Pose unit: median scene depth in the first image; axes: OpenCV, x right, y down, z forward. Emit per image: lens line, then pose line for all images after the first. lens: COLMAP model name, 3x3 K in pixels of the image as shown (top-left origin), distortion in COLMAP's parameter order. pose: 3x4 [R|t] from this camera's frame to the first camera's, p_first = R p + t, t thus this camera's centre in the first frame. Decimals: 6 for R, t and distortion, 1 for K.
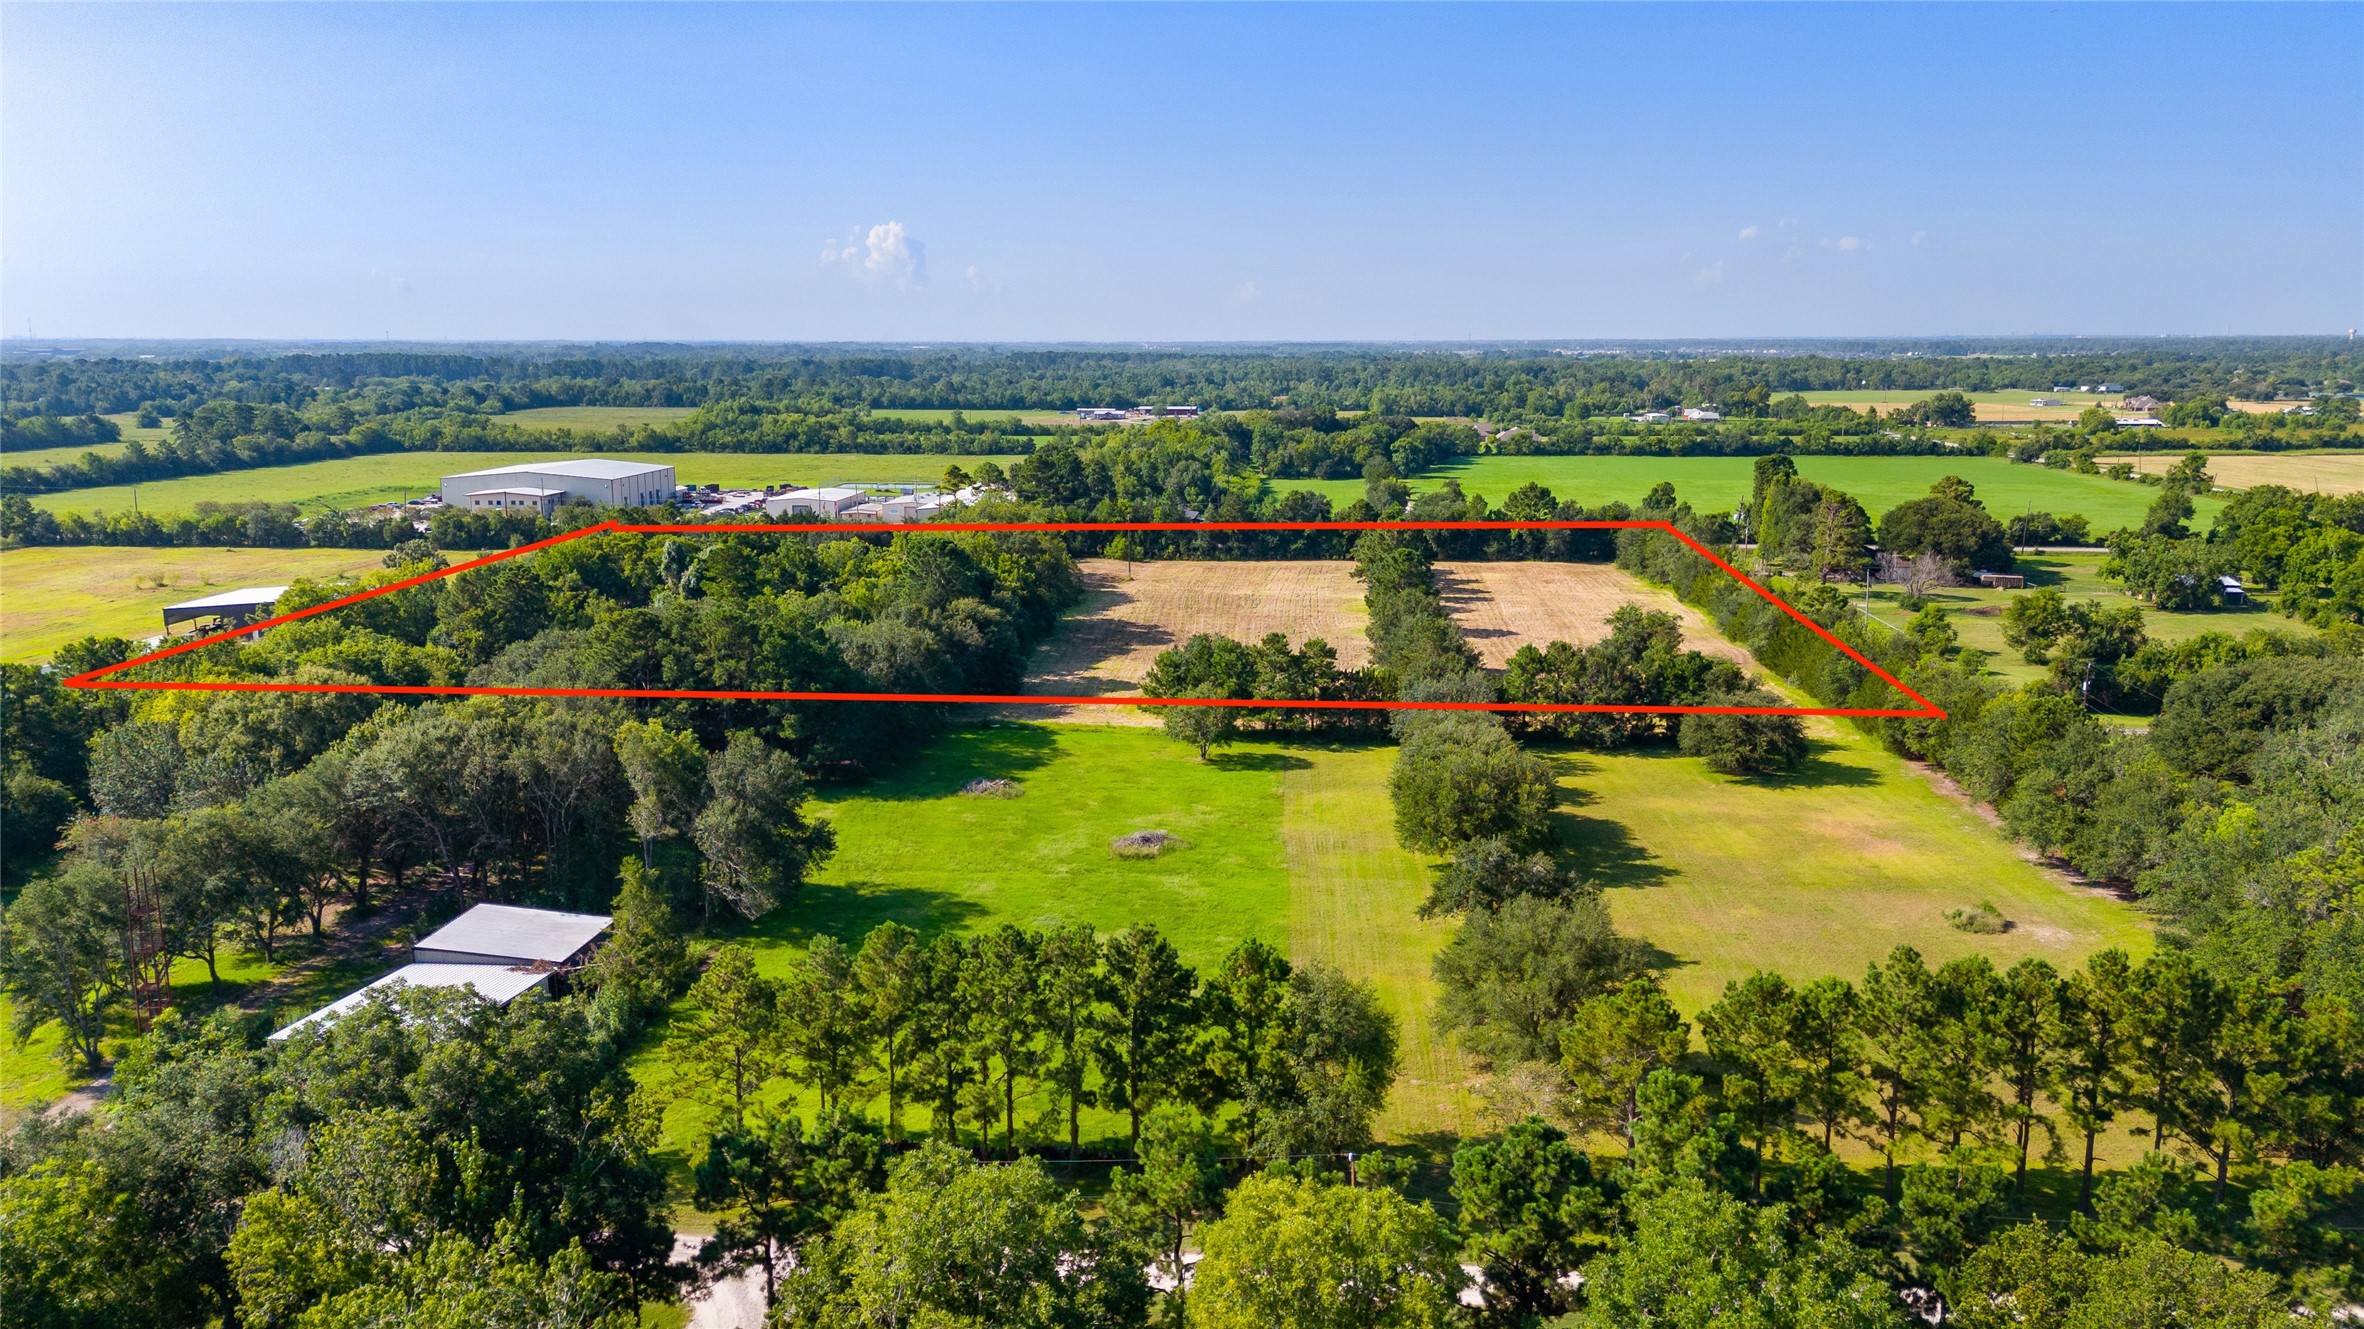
lens RADIAL K [[1747.5, 0, 1182.0], [0, 1747.5, 664.5], [0, 0, 1]] dist [0.035975, 0.000694]
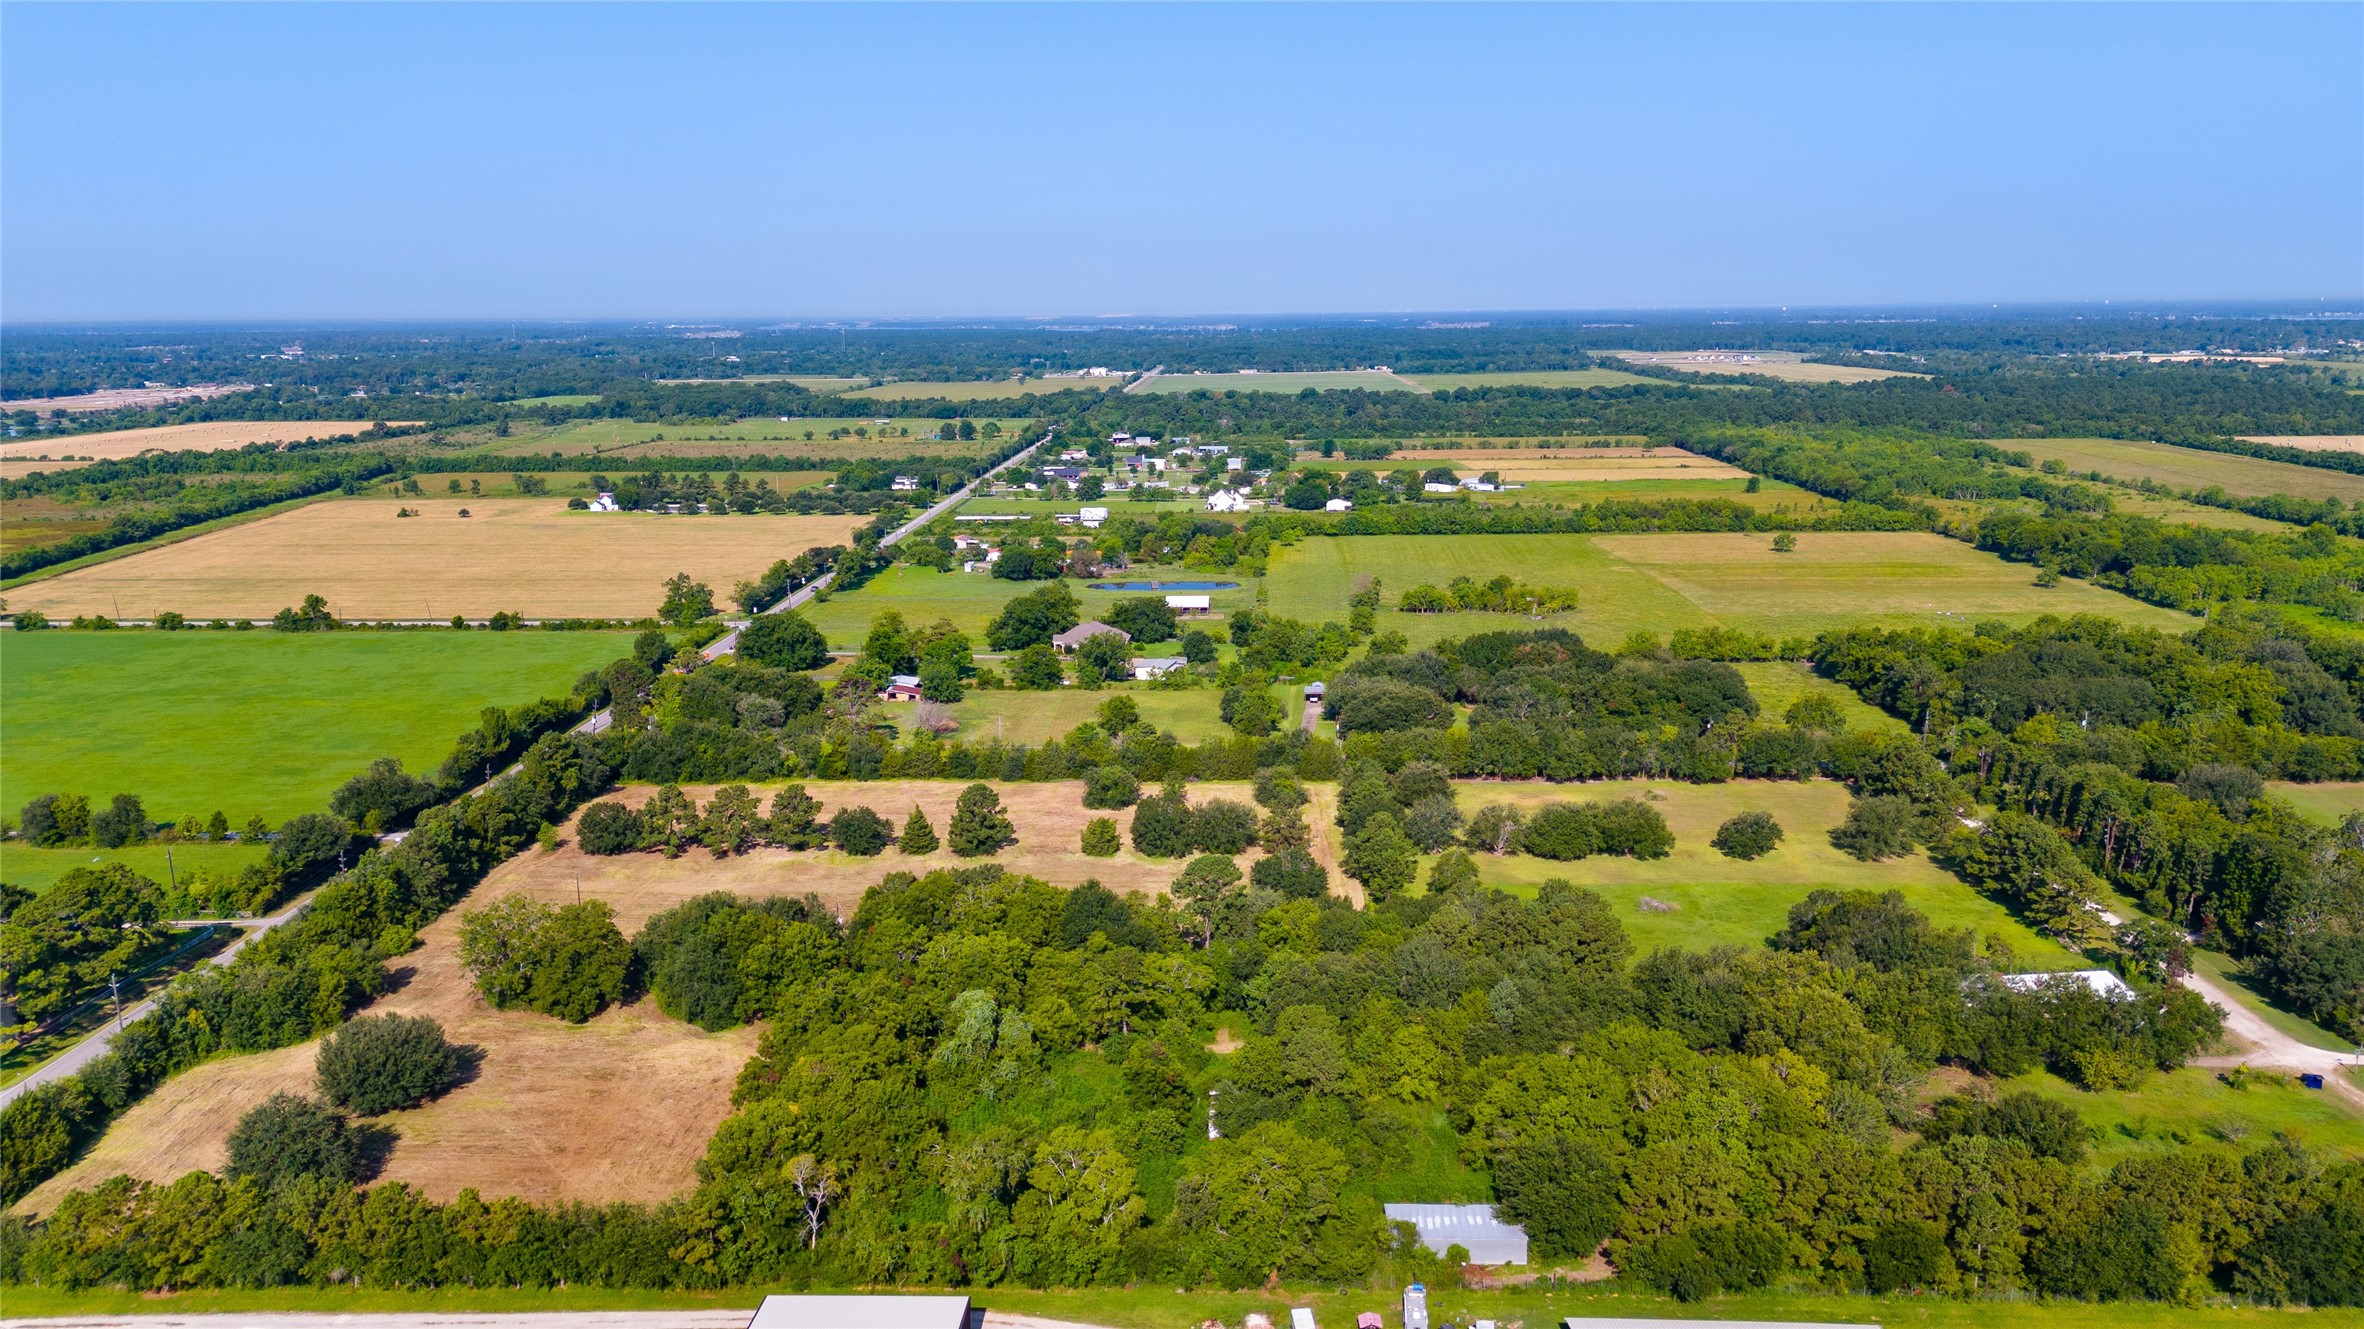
lens RADIAL K [[1731.0, 0, 1182.0], [0, 1731.0, 664.5], [0, 0, 1]] dist [0.111764, -0.136106]
pose [[-0.029143, -0.203896, 0.978559, -1.446033], [0.196779, 0.958647, 0.205608, -0.509259], [-0.980015, 0.198552, 0.012185, 1.143205]]
